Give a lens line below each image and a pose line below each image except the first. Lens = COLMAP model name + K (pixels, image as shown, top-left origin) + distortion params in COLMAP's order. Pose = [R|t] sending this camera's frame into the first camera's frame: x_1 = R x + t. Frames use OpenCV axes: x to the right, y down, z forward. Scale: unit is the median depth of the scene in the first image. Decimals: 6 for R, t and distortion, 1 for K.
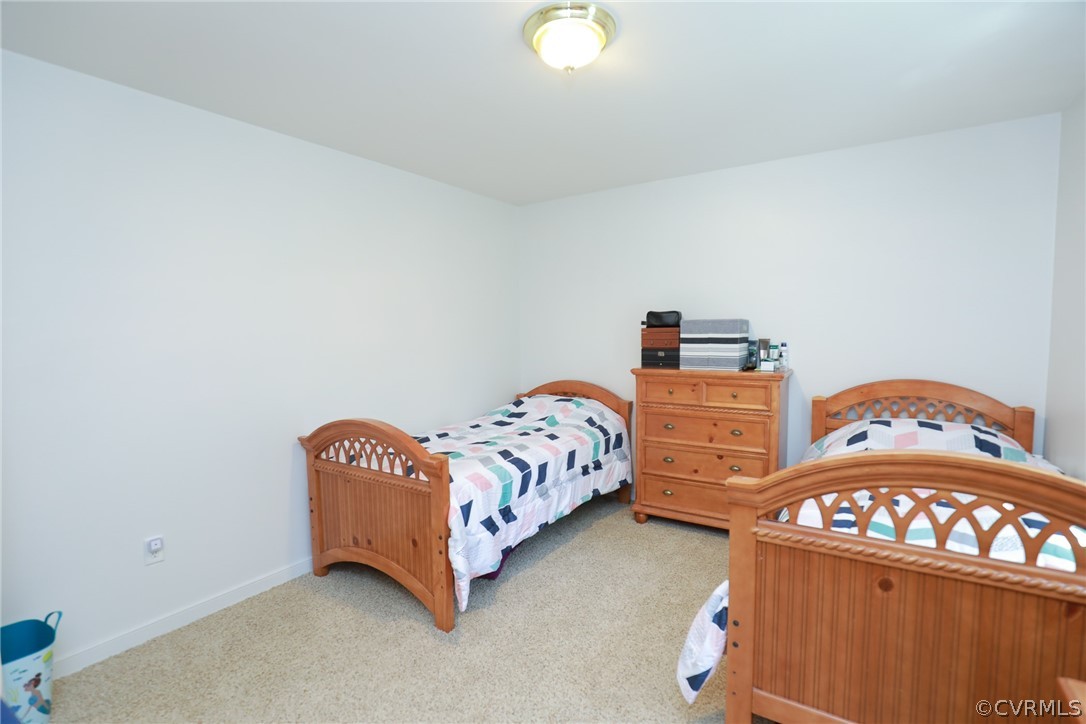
lens RADIAL K [[499.3, 0, 532.1], [0, 499.3, 365.7], [0, 0, 1]] dist [-0.037257, 0.008602]
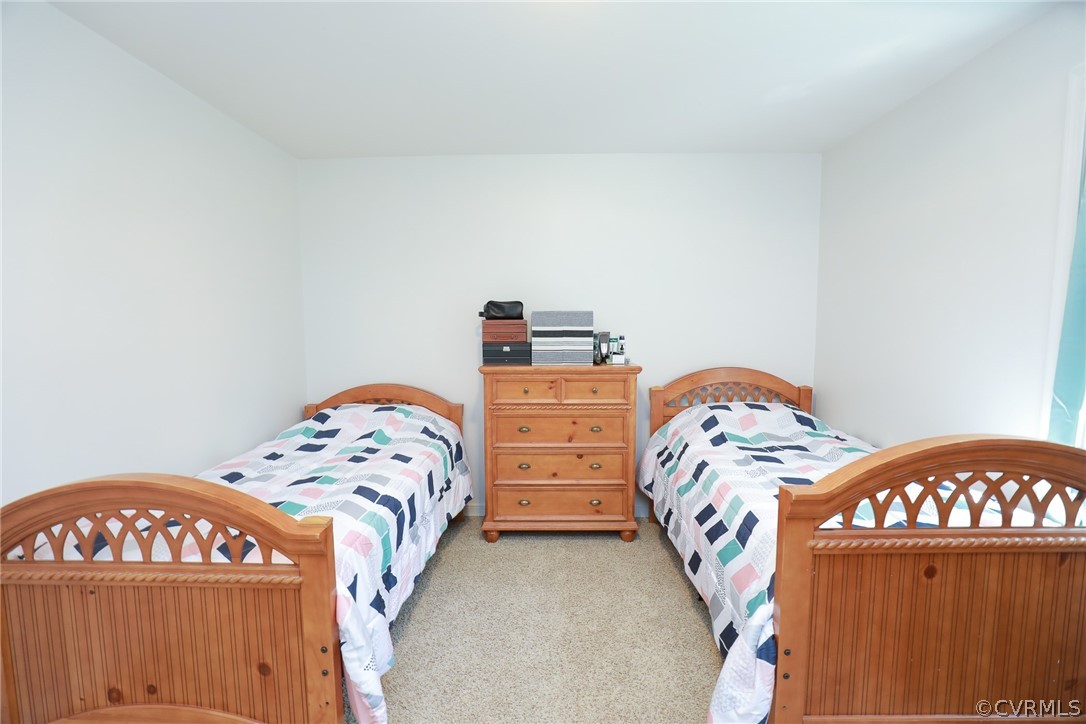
lens RADIAL K [[499.3, 0, 536.1], [0, 499.3, 370.0], [0, 0, 1]] dist [-0.037257, 0.008602]
pose [[0.842007, -0.038740, 0.538073, -0.234226], [0.031025, 0.999245, 0.023394, -0.007000], [-0.538573, -0.003004, 0.842573, 0.289861]]
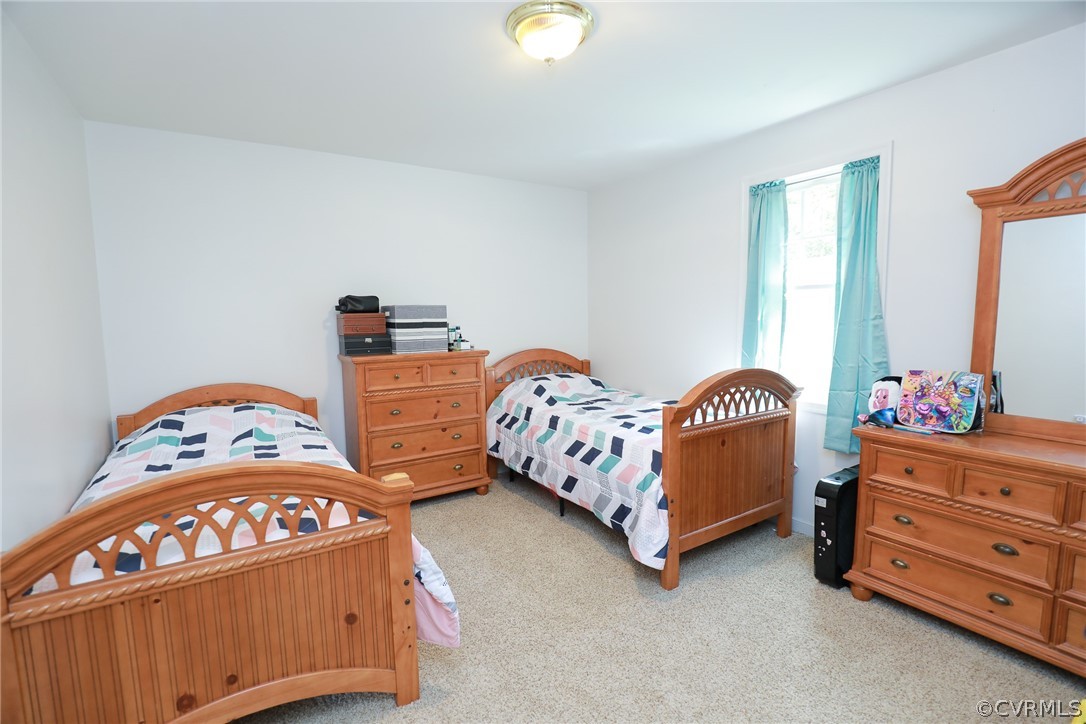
lens RADIAL K [[499.3, 0, 534.4], [0, 499.3, 368.4], [0, 0, 1]] dist [-0.037257, 0.008602]
pose [[0.403391, -0.087652, 0.910820, -0.642024], [0.074451, 0.995245, 0.062803, -0.008595], [-0.911994, 0.042477, 0.407998, 0.424084]]
